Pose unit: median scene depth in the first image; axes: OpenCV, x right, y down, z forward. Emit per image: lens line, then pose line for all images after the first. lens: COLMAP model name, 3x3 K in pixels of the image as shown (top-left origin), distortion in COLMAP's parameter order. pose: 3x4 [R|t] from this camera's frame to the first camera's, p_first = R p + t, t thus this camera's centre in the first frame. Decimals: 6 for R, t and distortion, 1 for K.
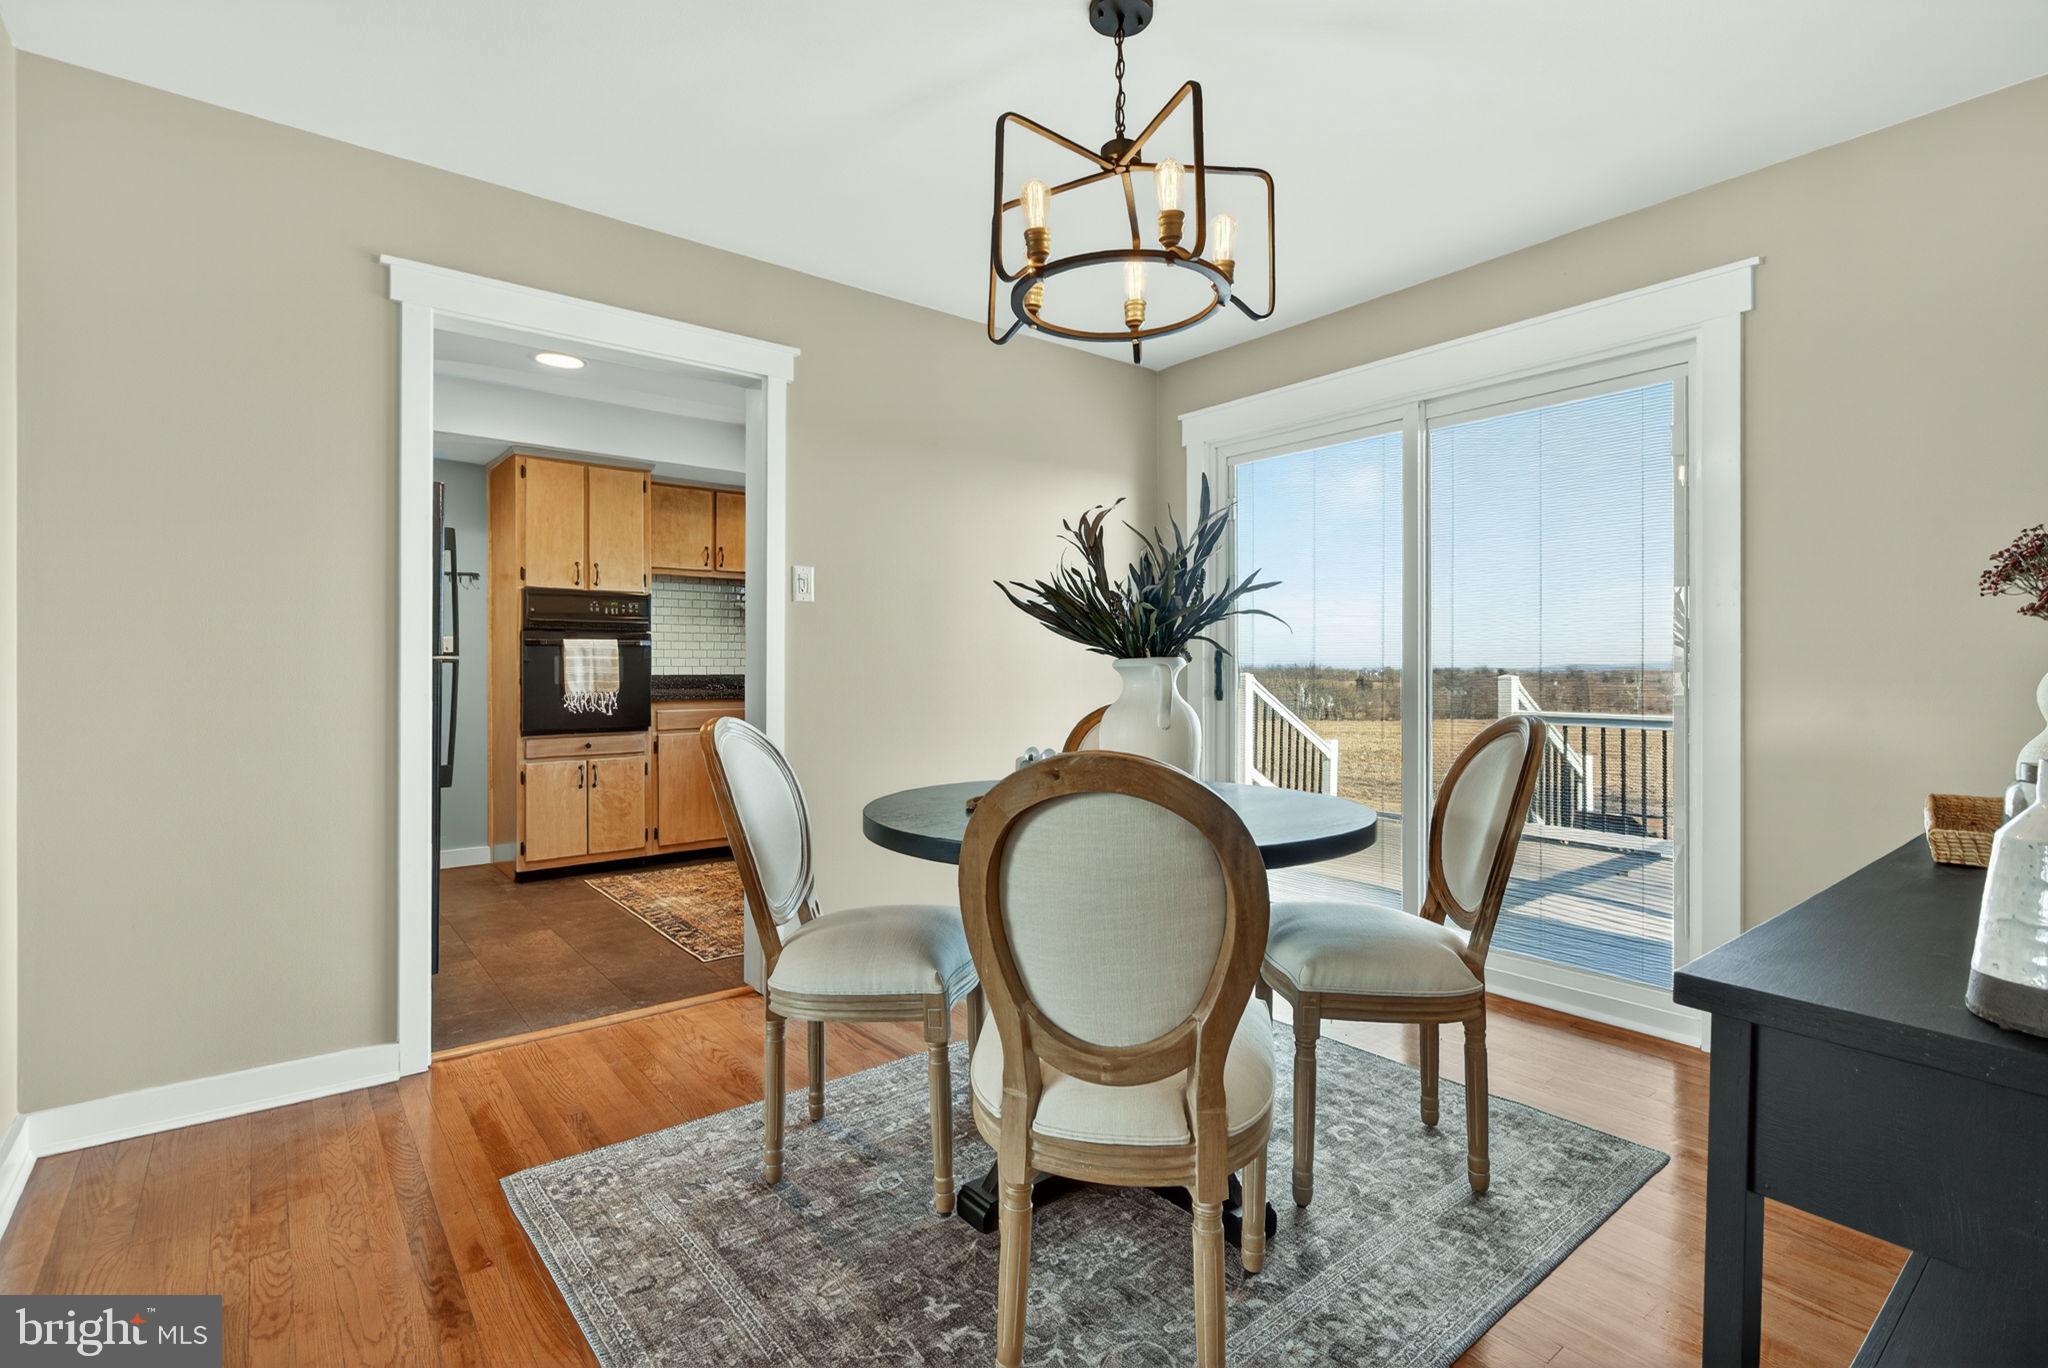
lens RADIAL K [[954.2, 0, 1031.1], [0, 954.2, 662.8], [0, 0, 1]] dist [0.002598, 0.000079]
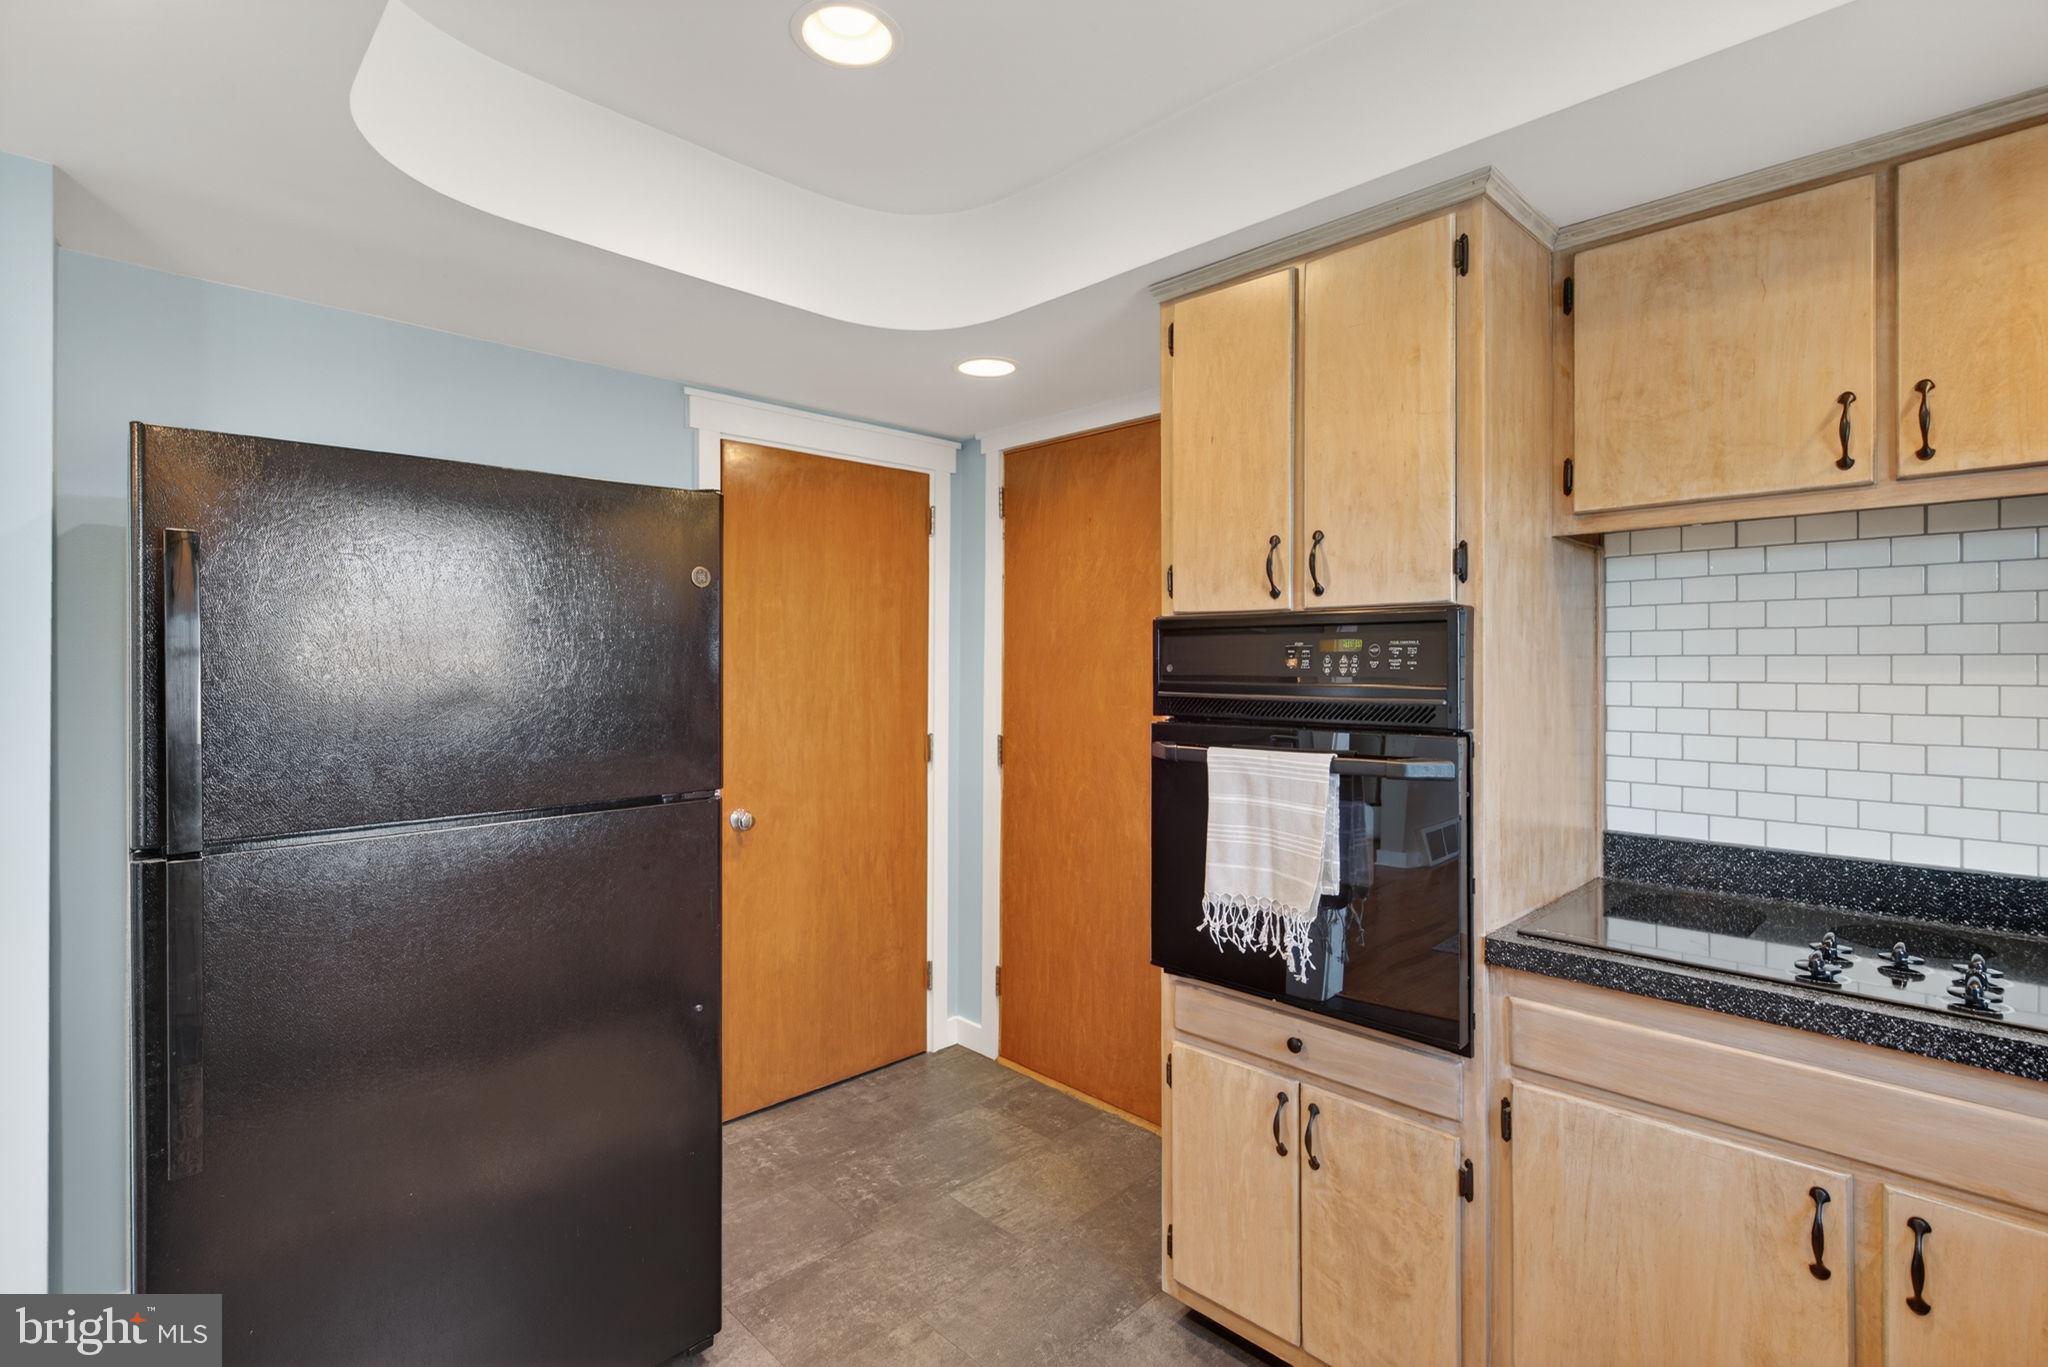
lens RADIAL K [[954.2, 0, 1031.1], [0, 954.2, 662.3], [0, 0, 1]] dist [0.002598, 0.000079]
pose [[0.100685, -0.000132, -0.994918, -0.118198], [0.002323, 0.999997, 0.000103, -0.056739], [0.994916, -0.002322, 0.100685, 0.866000]]
